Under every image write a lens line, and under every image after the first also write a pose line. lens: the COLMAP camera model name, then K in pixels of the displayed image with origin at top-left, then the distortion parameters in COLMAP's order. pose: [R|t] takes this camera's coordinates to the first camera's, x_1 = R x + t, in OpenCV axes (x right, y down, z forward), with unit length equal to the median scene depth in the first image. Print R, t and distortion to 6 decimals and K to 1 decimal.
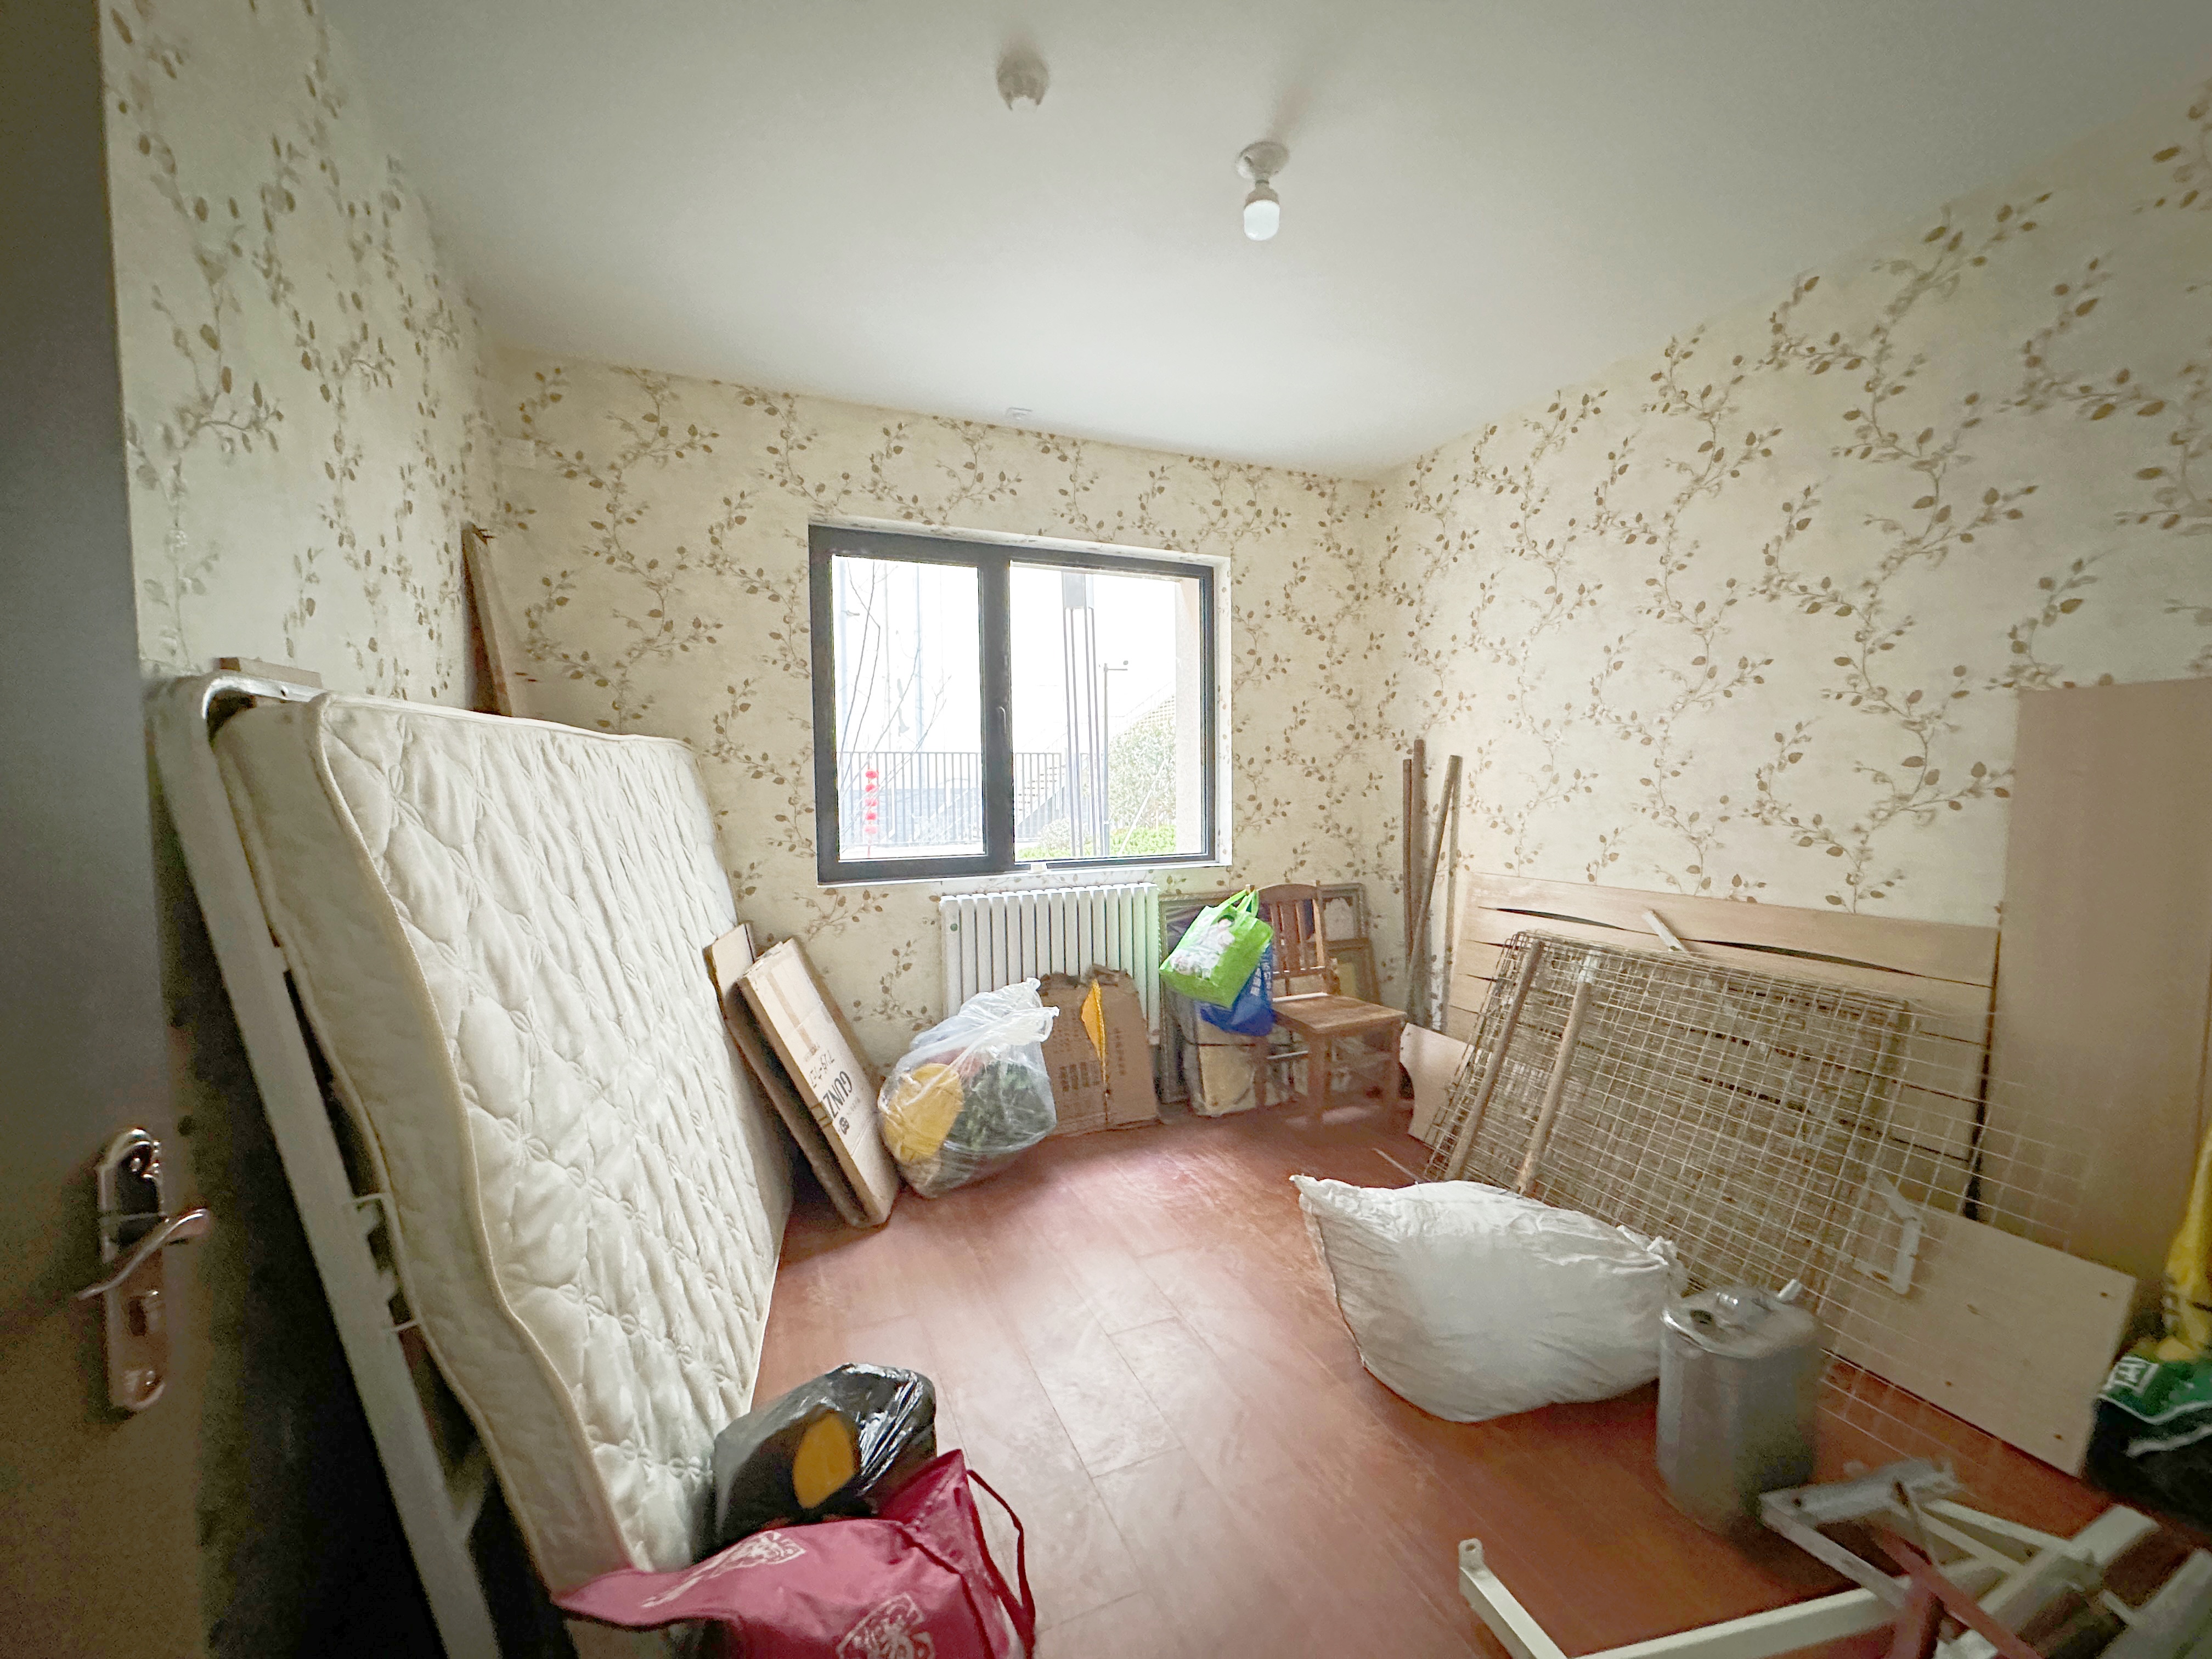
lens RADIAL K [[877.4, 0, 1107.2], [0, 877.4, 826.8], [0, 0, 1]] dist [-0.001768, 0.000136]
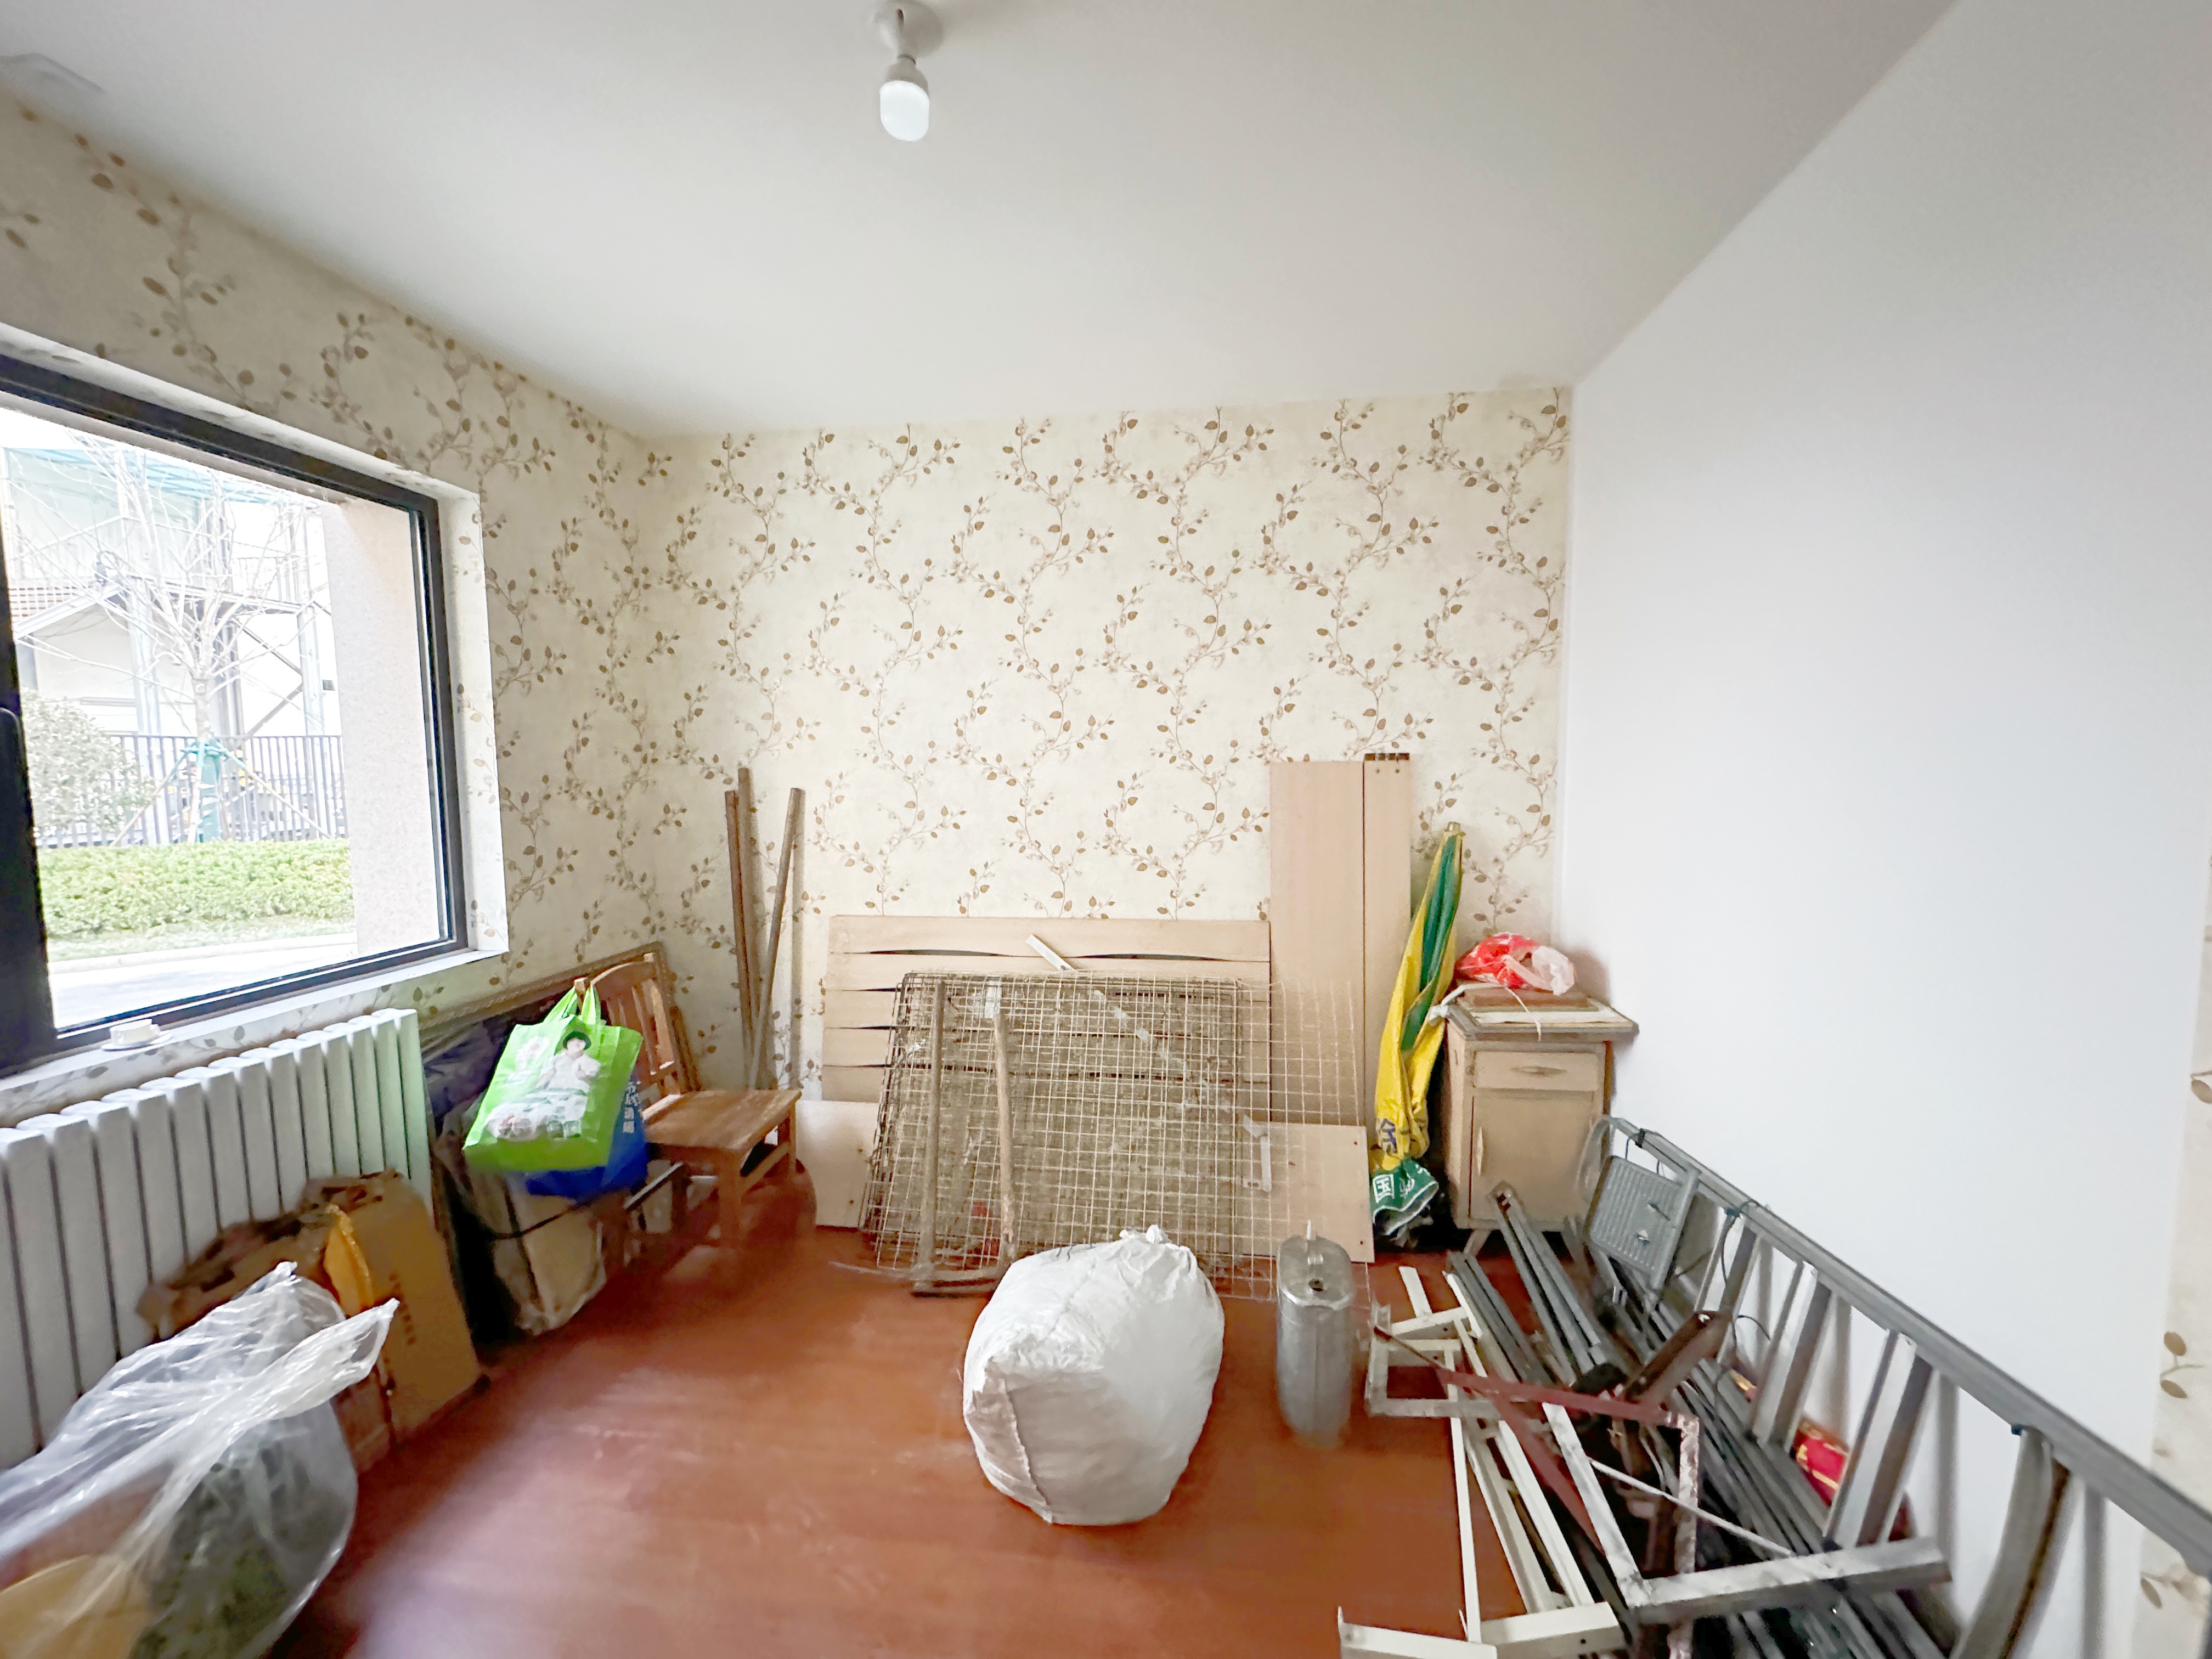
lens RADIAL K [[877.4, 0, 1107.2], [0, 877.4, 826.8], [0, 0, 1]] dist [-0.001768, 0.000136]
pose [[0.506704, -0.059557, 0.860060, -0.227954], [0.042552, 0.998123, 0.044048, -0.071011], [-0.861069, 0.014278, 0.508288, 0.281072]]
